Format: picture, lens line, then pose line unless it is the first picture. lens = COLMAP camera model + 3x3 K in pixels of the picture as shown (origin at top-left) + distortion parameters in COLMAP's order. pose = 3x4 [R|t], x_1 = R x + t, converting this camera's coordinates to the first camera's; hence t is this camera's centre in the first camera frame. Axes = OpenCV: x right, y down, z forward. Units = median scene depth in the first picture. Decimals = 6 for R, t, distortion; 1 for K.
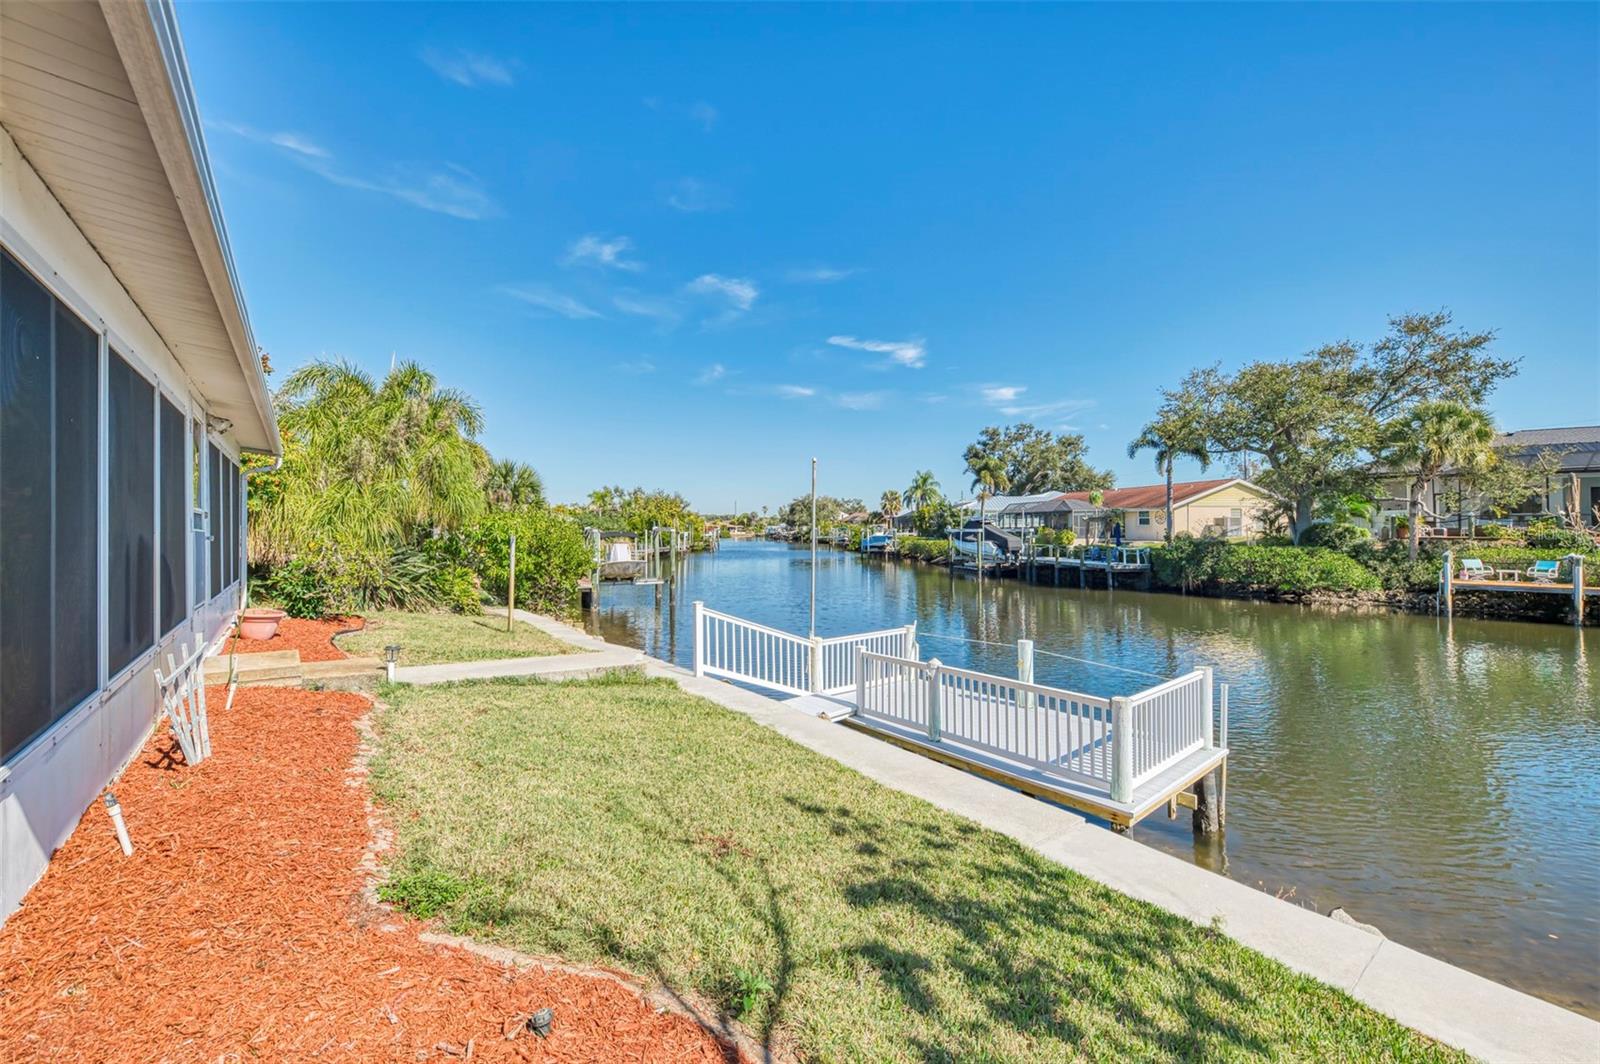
lens RADIAL K [[624.7, 0, 794.3], [0, 624.7, 526.8], [0, 0, 1]] dist [-0.001349, -0.000419]
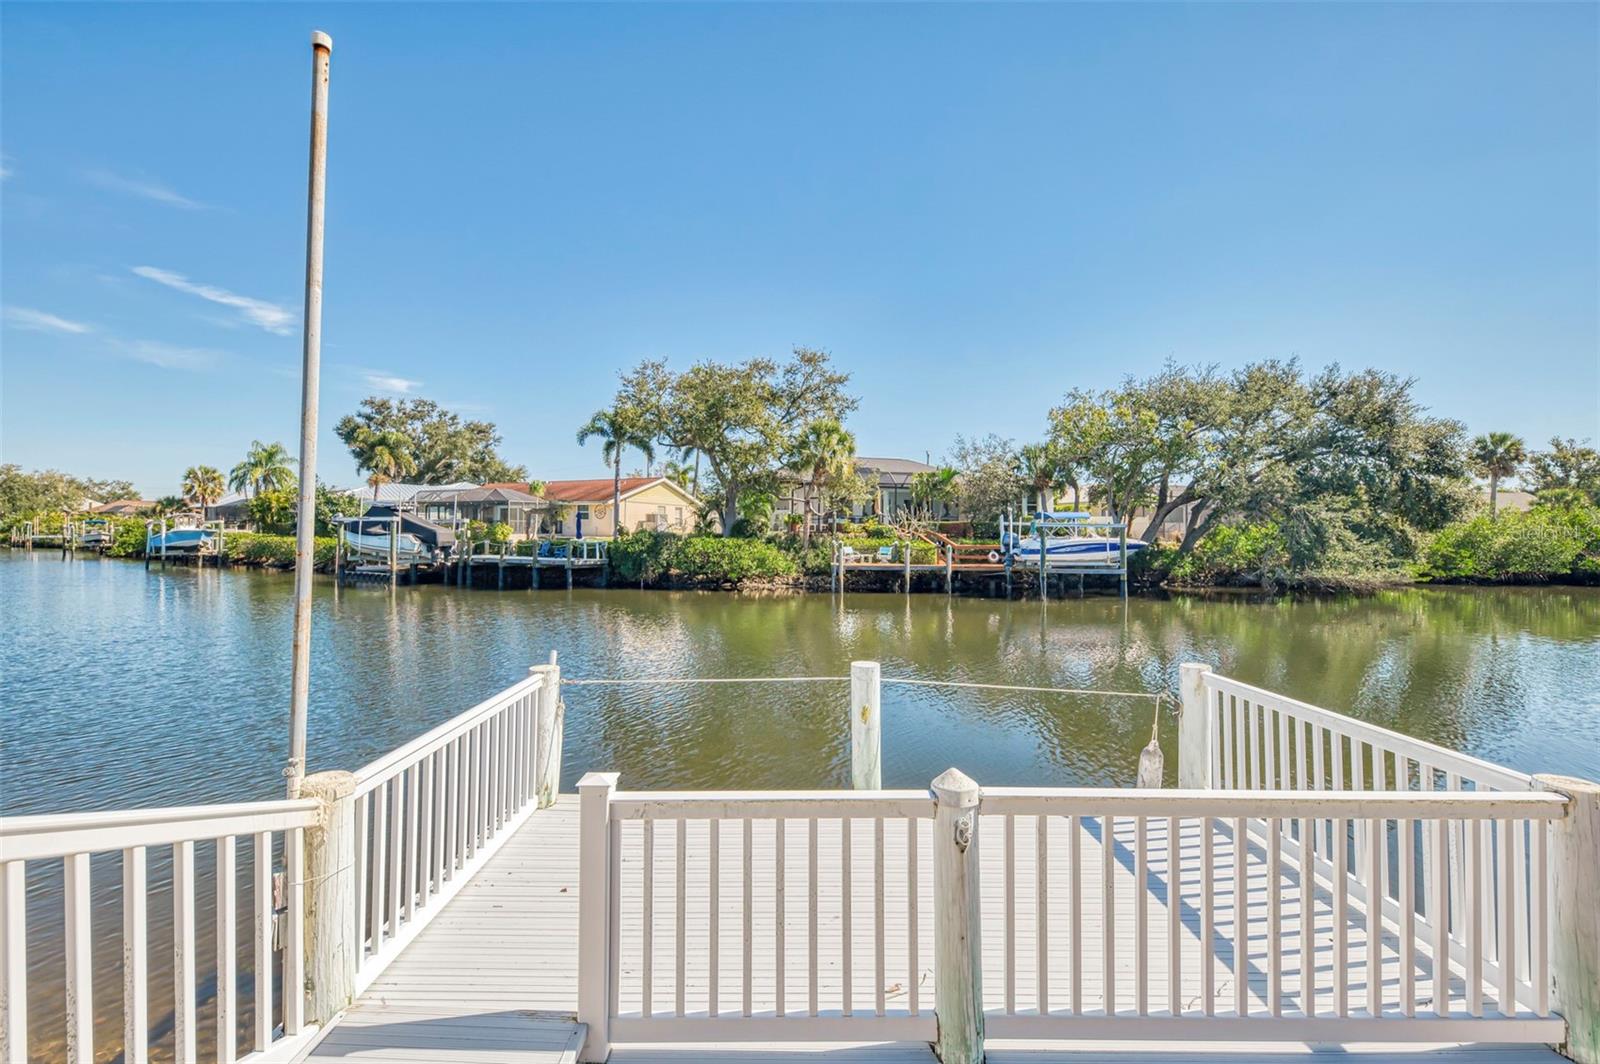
lens RADIAL K [[650.2, 0, 802.5], [0, 650.2, 529.6], [0, 0, 1]] dist [0.010234, -0.000101]
pose [[0.614124, 0.014652, 0.789073, -0.011586], [-0.012942, 0.999880, -0.008494, 0.018395], [-0.789103, -0.004996, 0.614240, 0.157721]]
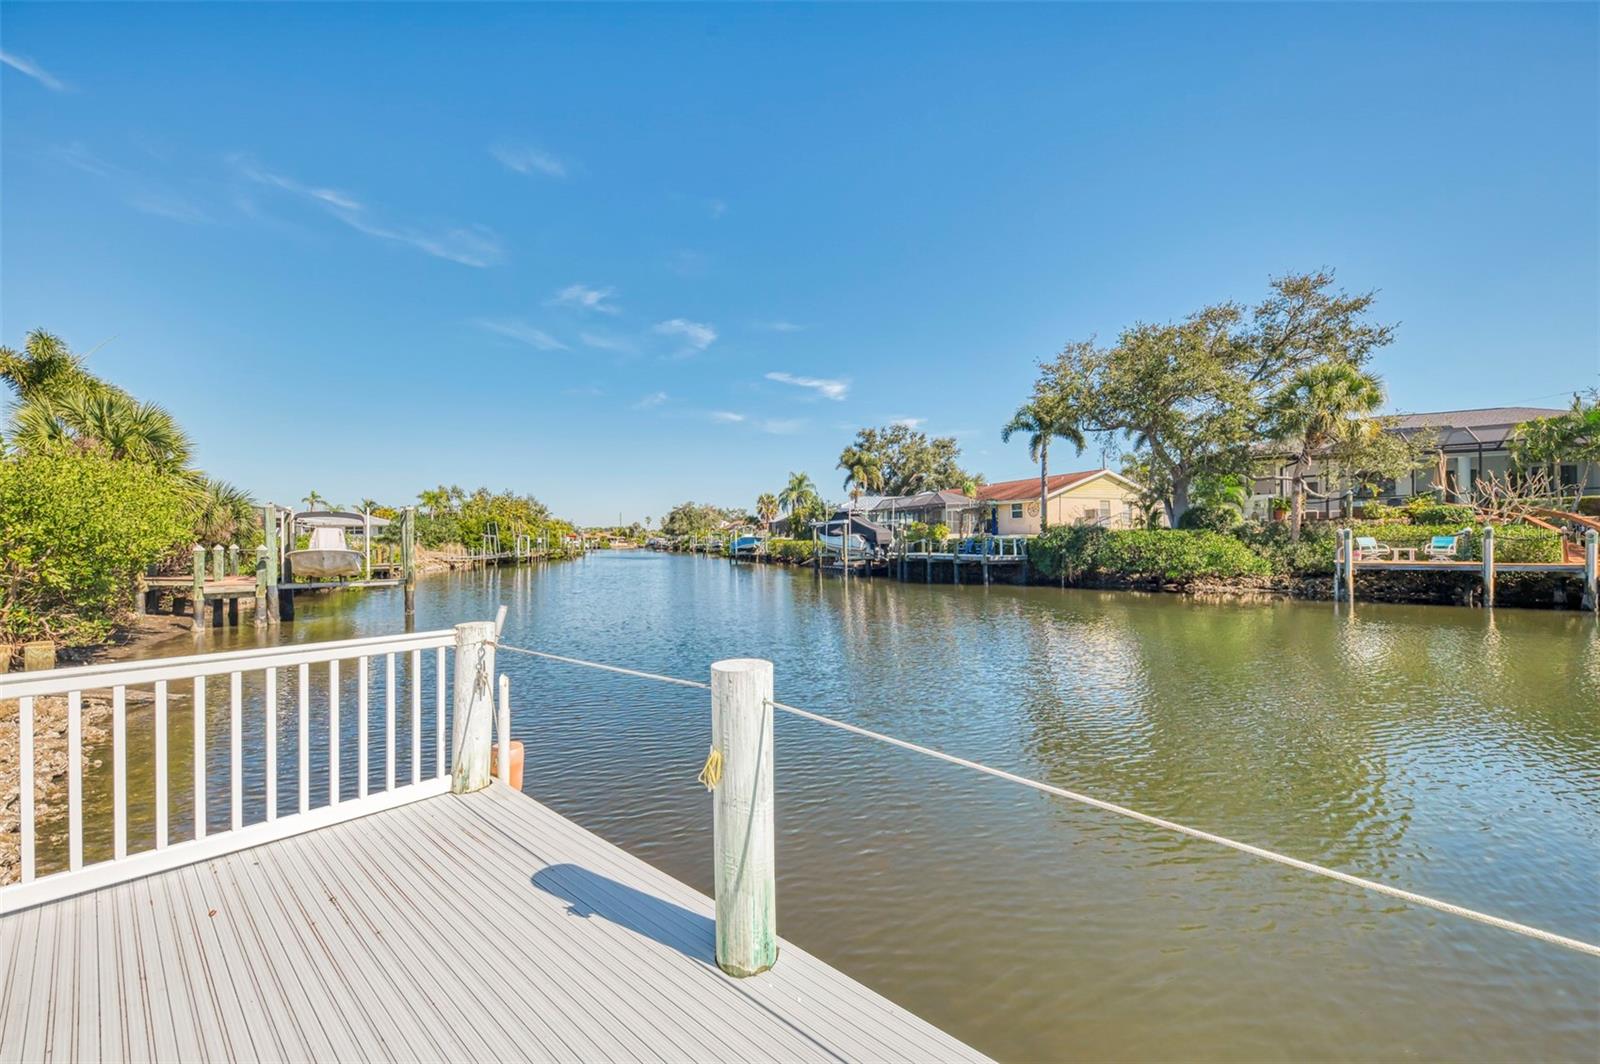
lens RADIAL K [[614.4, 0, 797.9], [0, 614.4, 542.9], [0, 0, 1]] dist [0.010036, -0.000144]
pose [[0.983532, -0.009538, 0.180481, 0.075847], [0.008552, 0.999944, 0.006239, 0.029546], [-0.180531, -0.004593, 0.983559, 0.166681]]
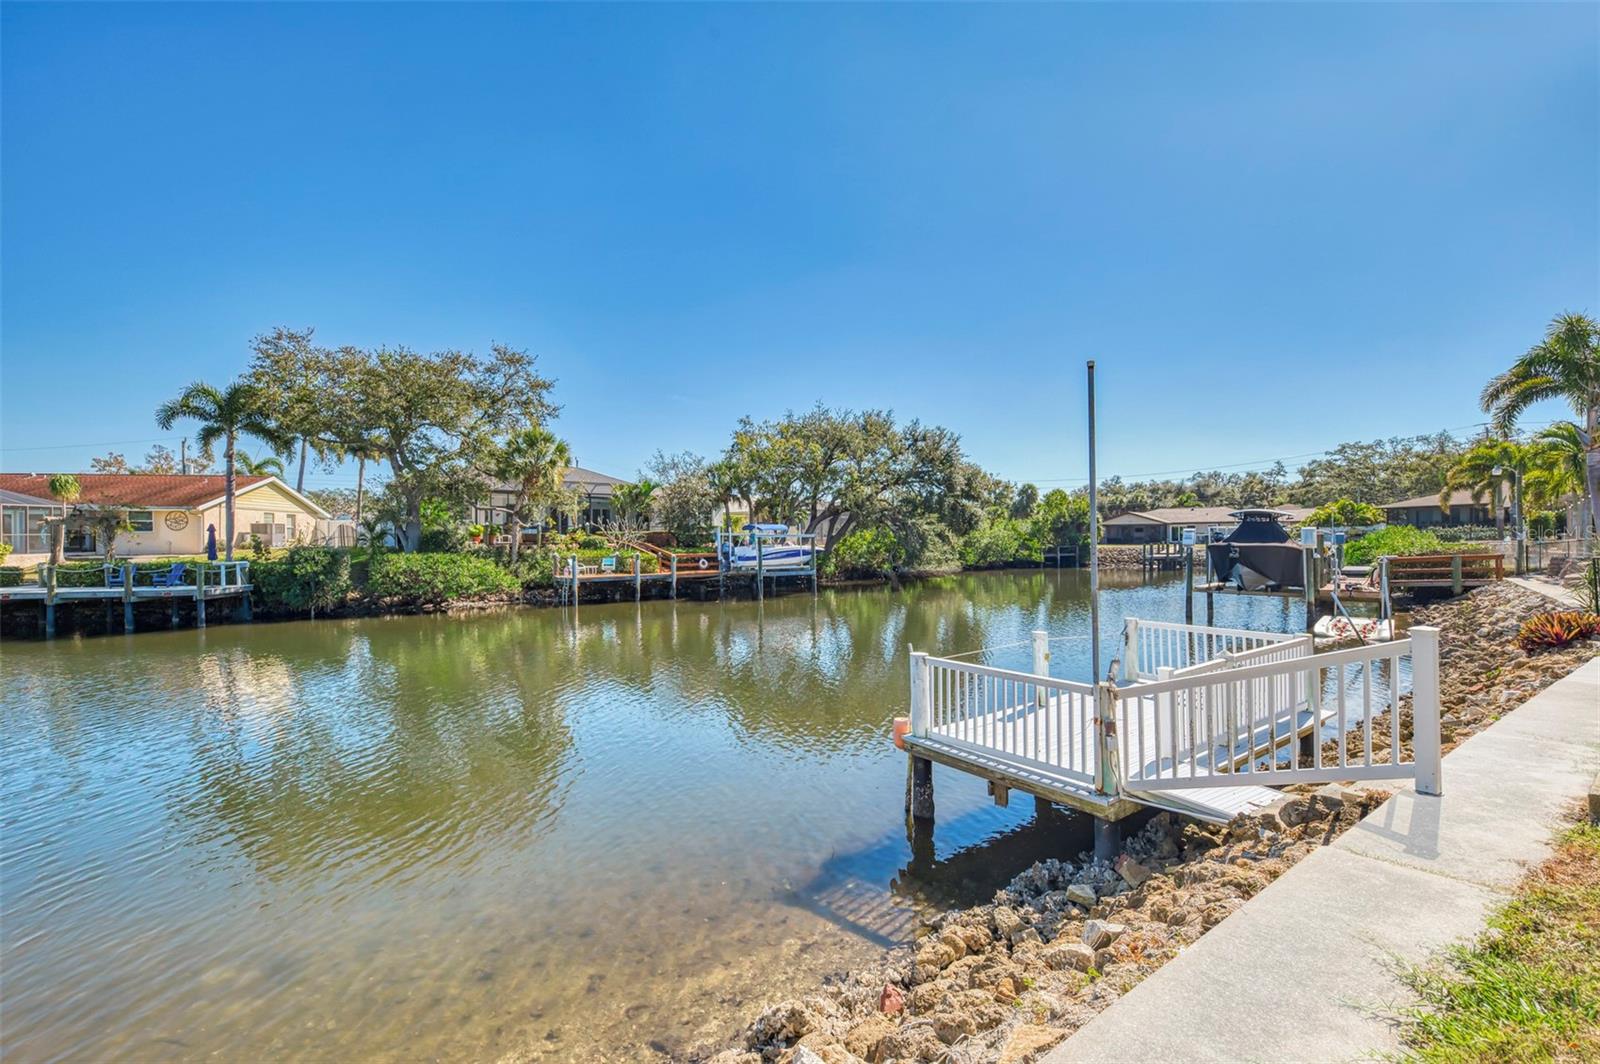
lens RADIAL K [[664.5, 0, 800.0], [0, 664.5, 532.0], [0, 0, 1]] dist [0.015323, 0.000005]
pose [[0.042734, 0.011732, 0.999018, -0.146096], [0.001741, 0.999929, -0.011817, 0.009247], [-0.999085, 0.002244, 0.042710, 0.296217]]
